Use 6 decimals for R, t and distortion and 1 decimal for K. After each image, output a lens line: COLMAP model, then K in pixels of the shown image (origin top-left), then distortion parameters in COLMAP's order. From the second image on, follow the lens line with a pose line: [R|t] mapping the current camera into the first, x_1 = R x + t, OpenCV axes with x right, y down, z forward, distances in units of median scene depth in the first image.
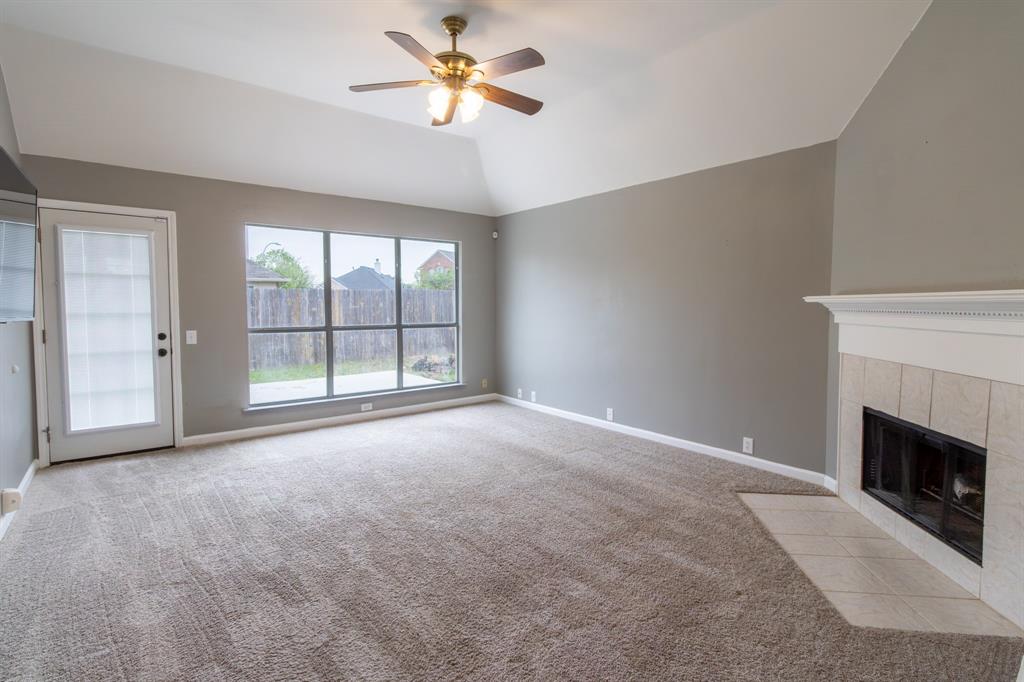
lens RADIAL K [[483.2, 0, 513.1], [0, 483.2, 328.7], [0, 0, 1]] dist [0.001563, 0.000119]
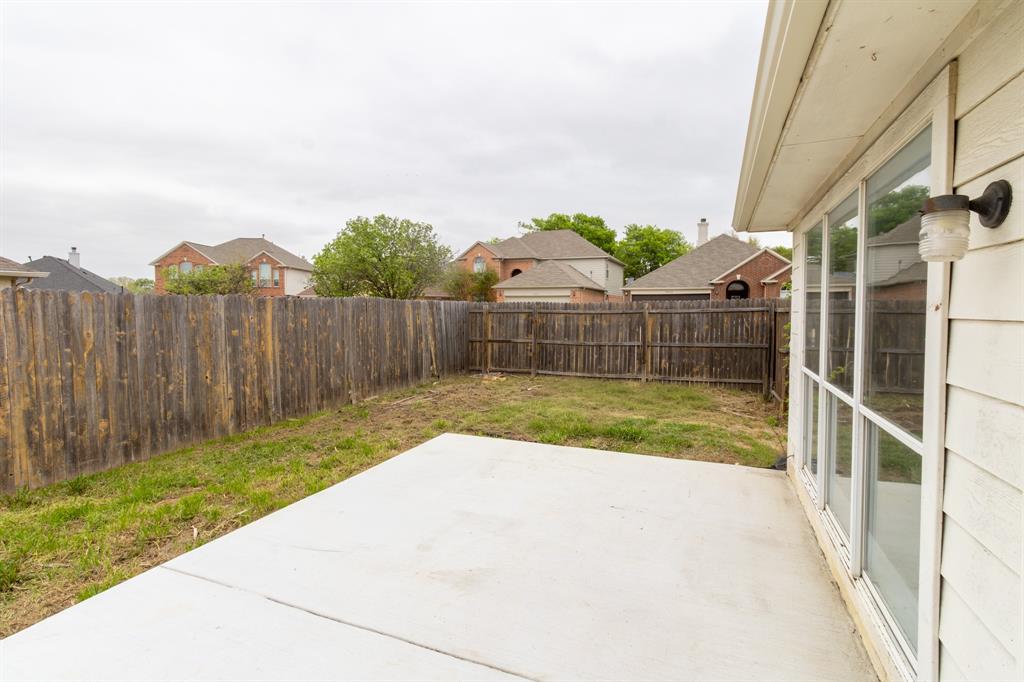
lens RADIAL K [[483.2, 0, 513.1], [0, 483.2, 328.7], [0, 0, 1]] dist [0.001563, 0.000119]
pose [[0.873876, -0.015501, 0.485902, -1.058703], [0.021154, 0.999757, -0.006150, -0.089968], [-0.485689, 0.015653, 0.873992, 0.951709]]
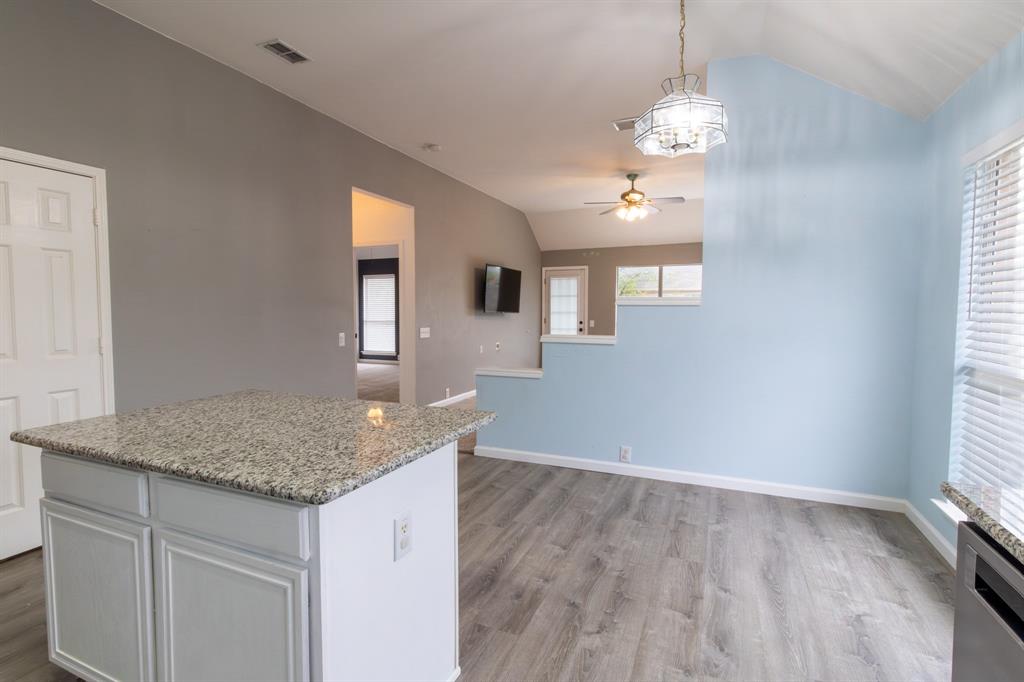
lens RADIAL K [[483.2, 0, 513.1], [0, 483.2, 328.7], [0, 0, 1]] dist [0.001563, 0.000119]
pose [[0.466523, 0.037784, -0.883702, 1.094792], [-0.045652, 0.998784, 0.018603, 0.017404], [0.883330, 0.031664, 0.467680, -0.312503]]
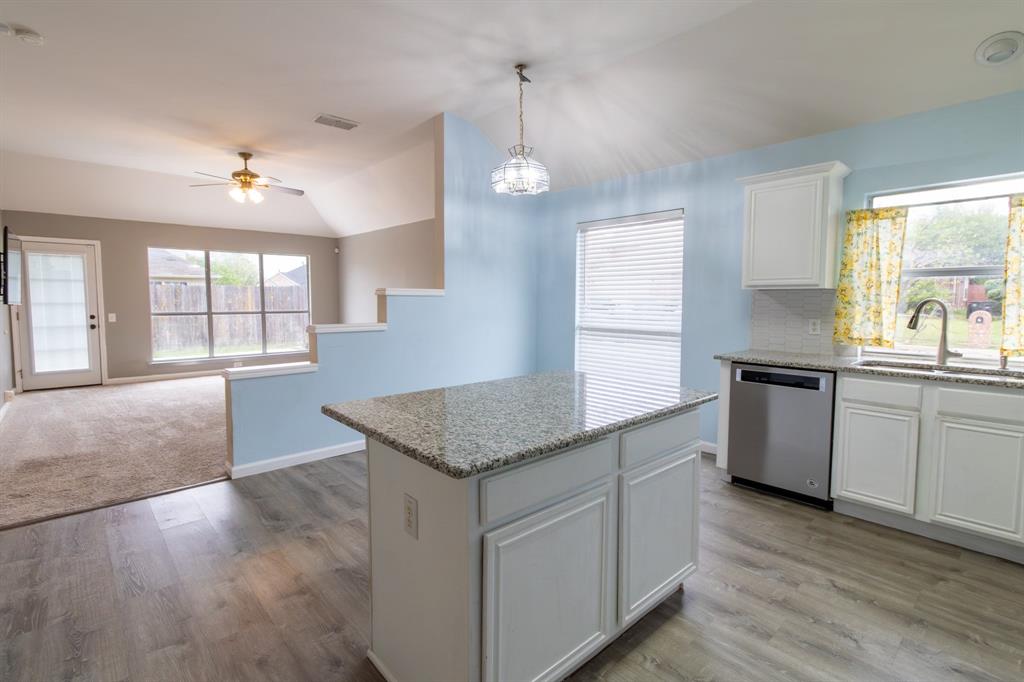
lens RADIAL K [[485.8, 0, 515.3], [0, 485.8, 331.0], [0, 0, 1]] dist [0.003989, 0.000459]
pose [[0.997489, -0.003390, 0.070737, 0.593521], [0.002176, 0.999849, 0.017224, 0.038674], [-0.070785, -0.017026, 0.997346, -0.759354]]
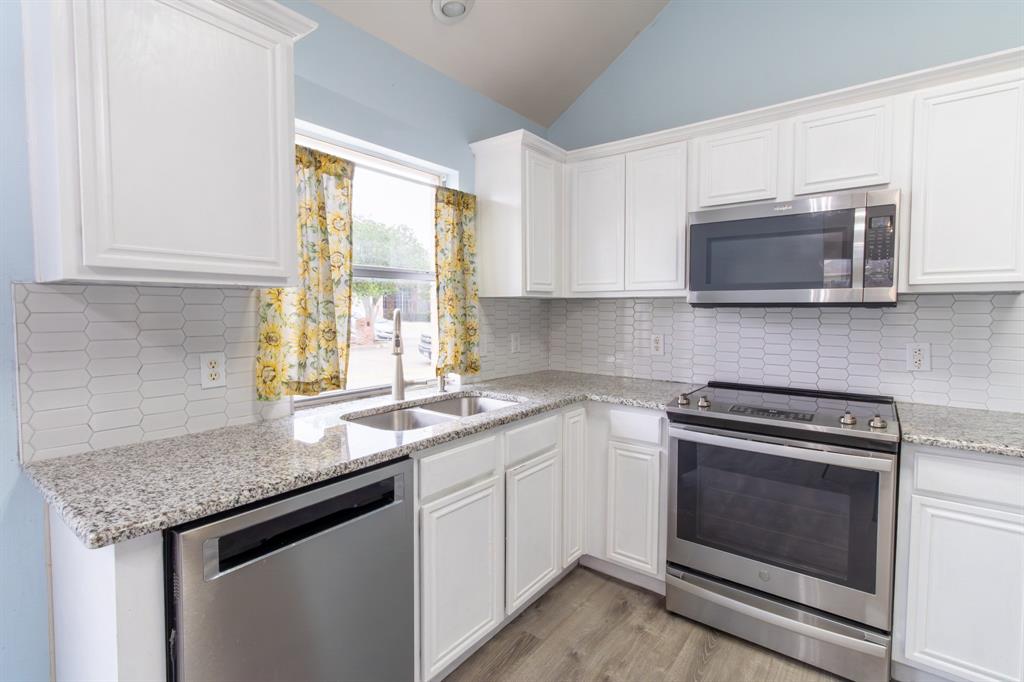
lens RADIAL K [[476.4, 0, 515.2], [0, 476.4, 330.1], [0, 0, 1]] dist [-0.000239, -0.000093]
pose [[-0.244279, -0.044006, 0.968706, 0.746761], [0.045396, 0.997356, 0.056755, 0.005426], [-0.968642, 0.057839, -0.241635, -0.108518]]
